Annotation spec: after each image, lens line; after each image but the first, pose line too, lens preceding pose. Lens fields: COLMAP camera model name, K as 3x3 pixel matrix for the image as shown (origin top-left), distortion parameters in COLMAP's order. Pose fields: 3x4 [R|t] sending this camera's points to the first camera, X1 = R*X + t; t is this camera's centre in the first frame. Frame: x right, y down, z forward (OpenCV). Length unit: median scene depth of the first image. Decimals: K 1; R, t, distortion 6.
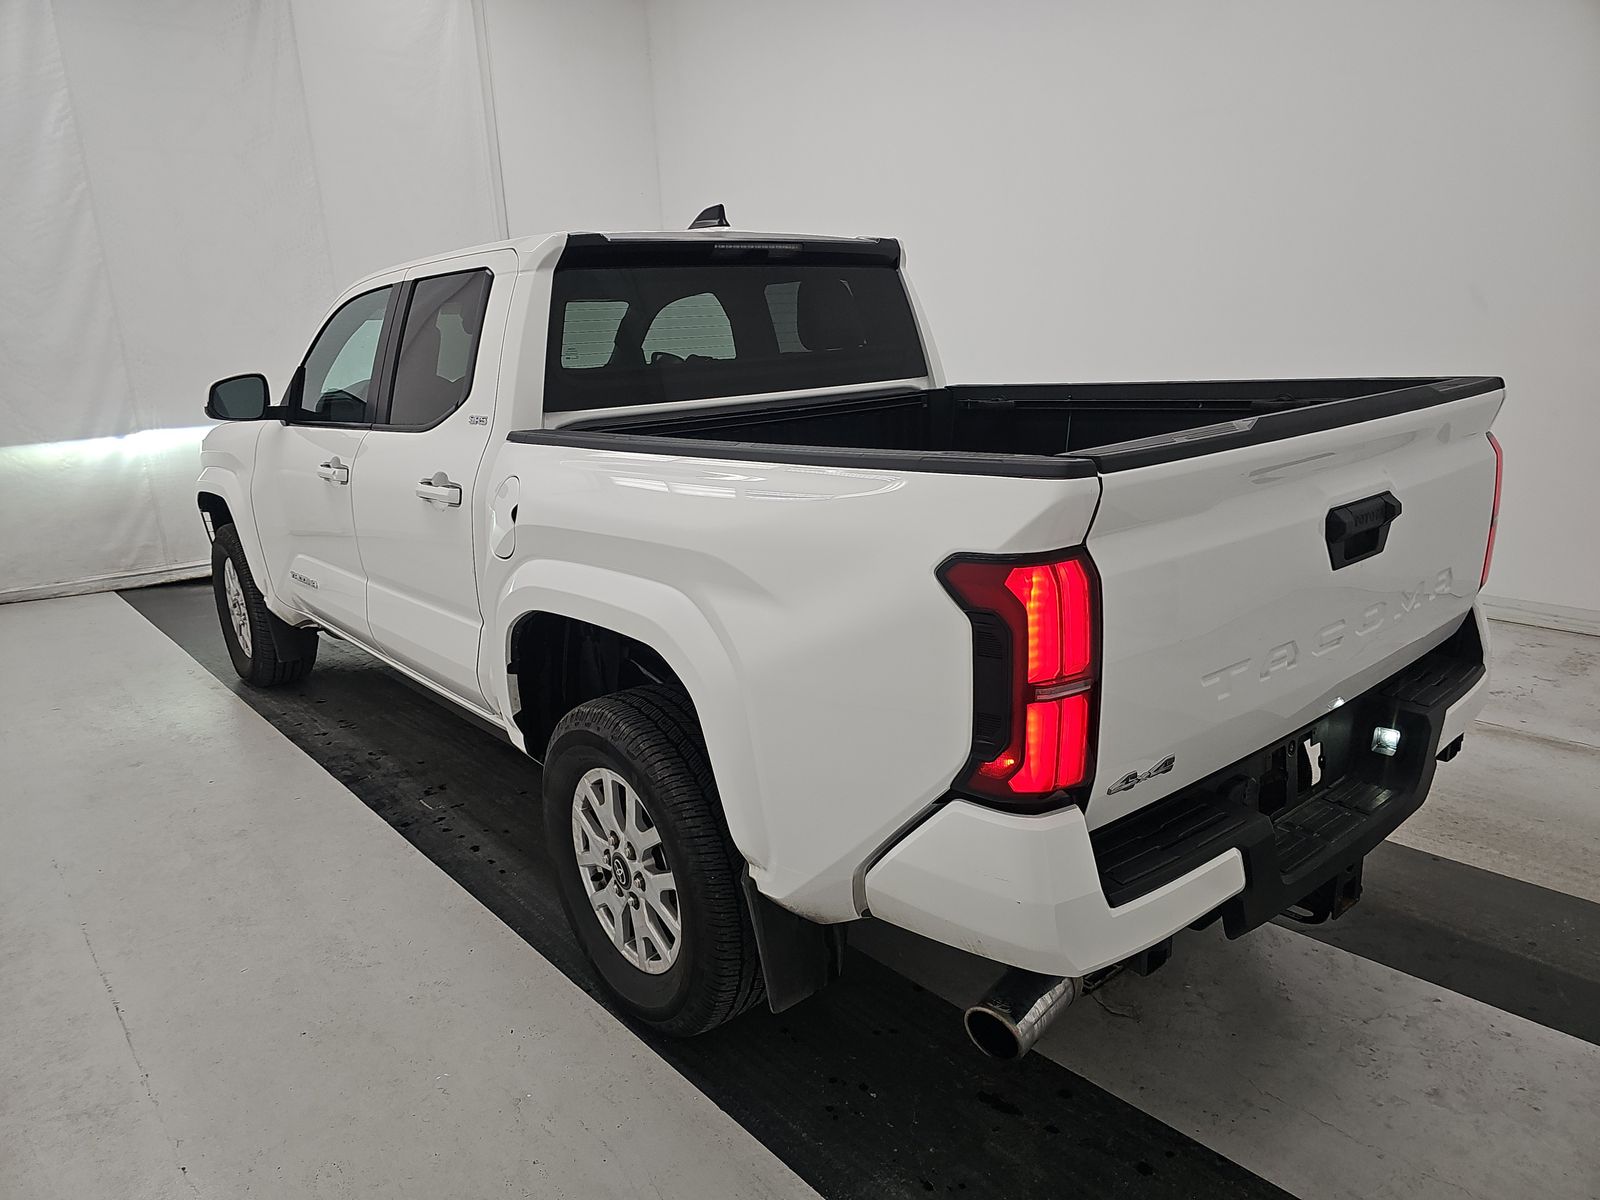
lens RADIAL K [[1052.9, 0, 800.7], [0, 1052.9, 616.8], [0, 0, 1]] dist [0.008000, 0.000448]
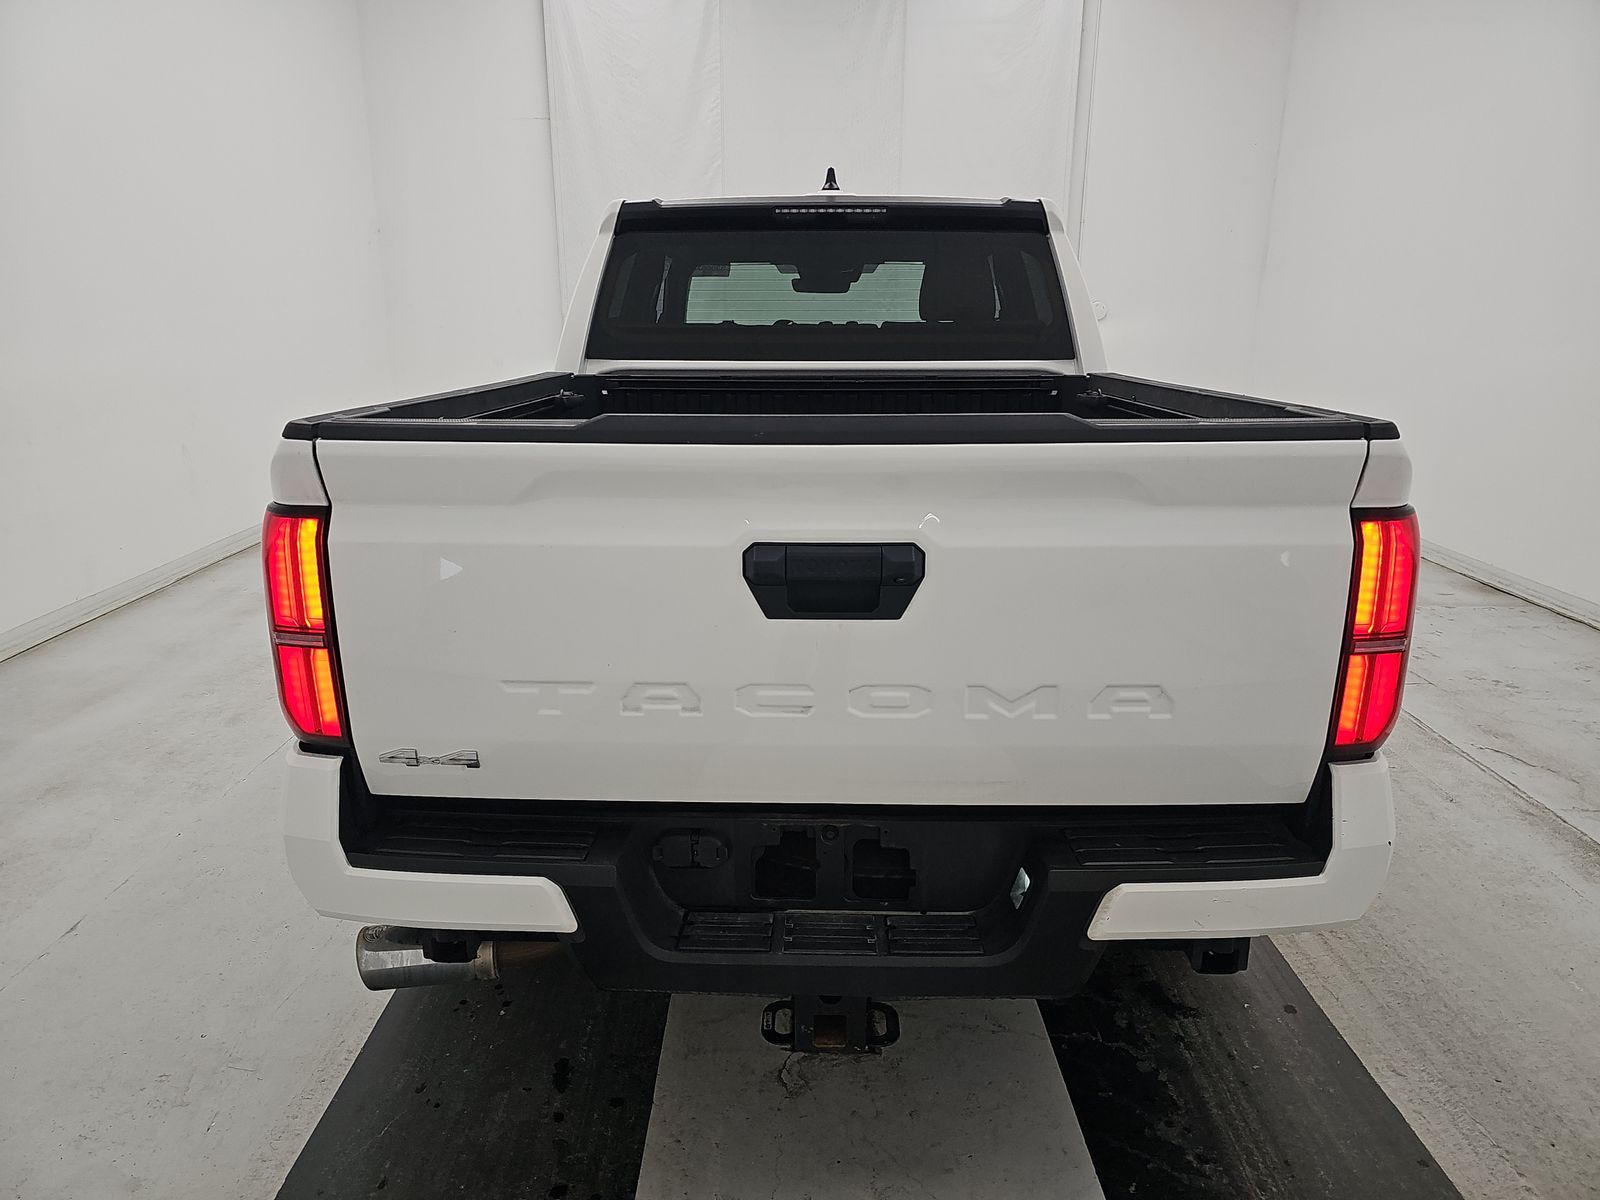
lens RADIAL K [[1055.2, 0, 794.1], [0, 1055.2, 599.1], [0, 0, 1]] dist [0.000117, -0.003342]
pose [[0.759628, 0.221282, -0.611555, 0.592330], [-0.209025, 0.973515, 0.092616, -0.080154], [0.615852, 0.057477, 0.785762, 0.219932]]
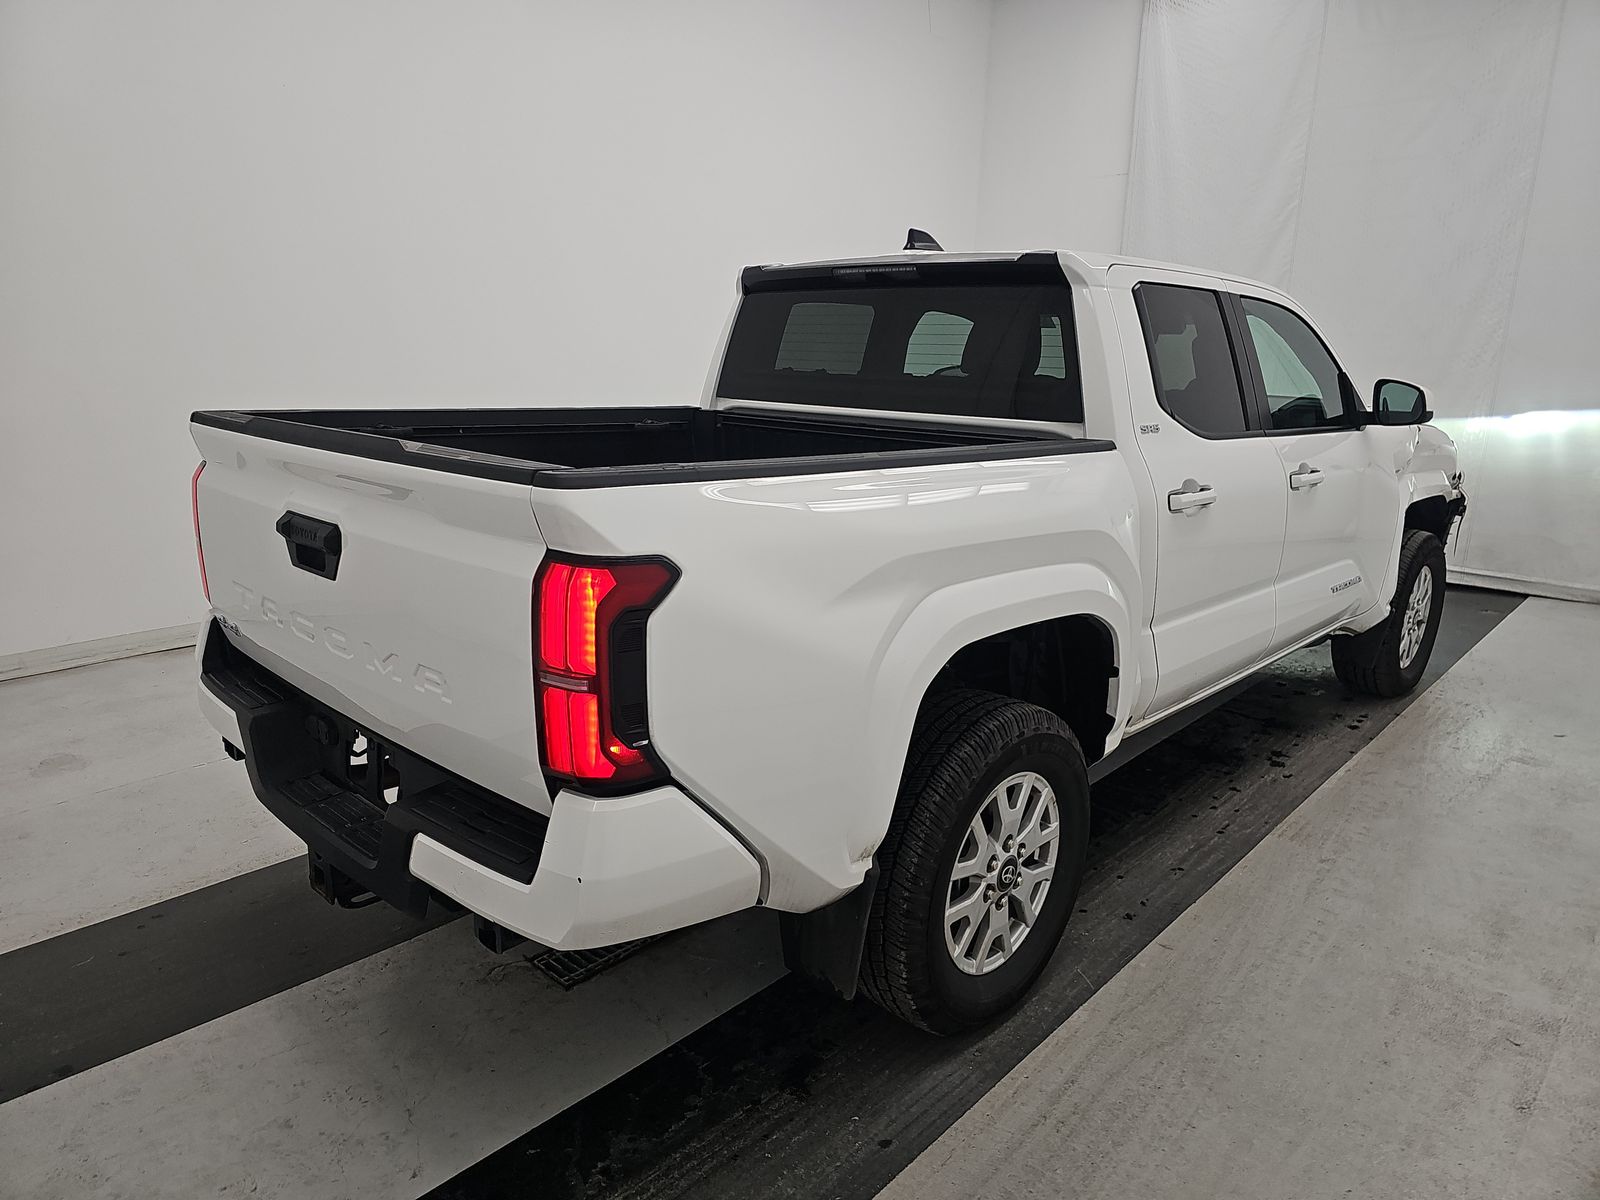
lens RADIAL K [[1056.6, 0, 795.1], [0, 1056.6, 593.4], [0, 0, 1]] dist [0.007431, -0.000717]
pose [[0.131838, 0.278708, -0.951284, 0.999692], [-0.290855, 0.928297, 0.231663, -0.263836], [0.947640, 0.246144, 0.203449, 0.762643]]
